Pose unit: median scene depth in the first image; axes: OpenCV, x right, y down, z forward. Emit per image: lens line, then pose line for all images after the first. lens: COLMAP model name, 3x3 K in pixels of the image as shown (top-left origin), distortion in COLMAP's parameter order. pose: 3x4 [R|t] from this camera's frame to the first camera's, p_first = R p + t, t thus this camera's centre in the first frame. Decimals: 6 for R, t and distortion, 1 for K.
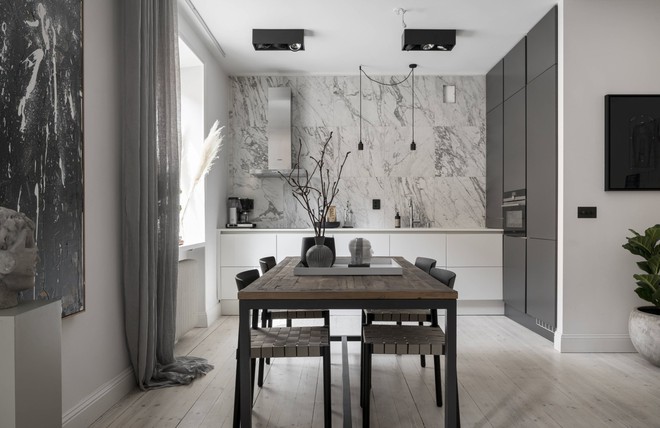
lens RADIAL K [[496.0, 0, 329.8], [0, 496.0, 225.8], [0, 0, 1]] dist [0.000021, -0.000093]
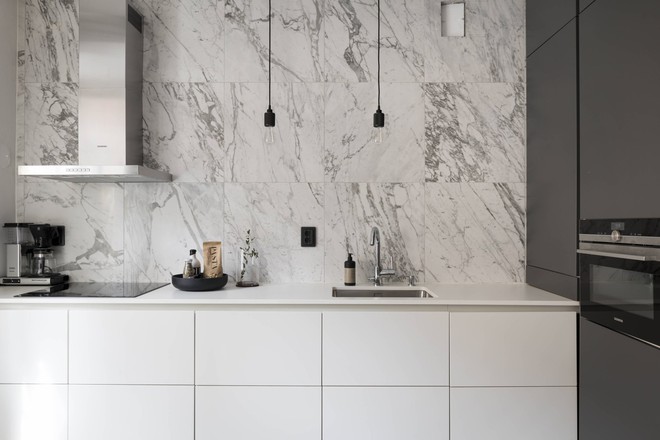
lens RADIAL K [[477.4, 0, 330.4], [0, 477.4, 217.9], [0, 0, 1]] dist [0.000606, -0.001700]
pose [[0.999985, 0.002725, 0.004749, 0.113773], [-0.002640, 0.999841, -0.017636, -0.054017], [-0.004797, 0.017624, 0.999833, 0.516553]]
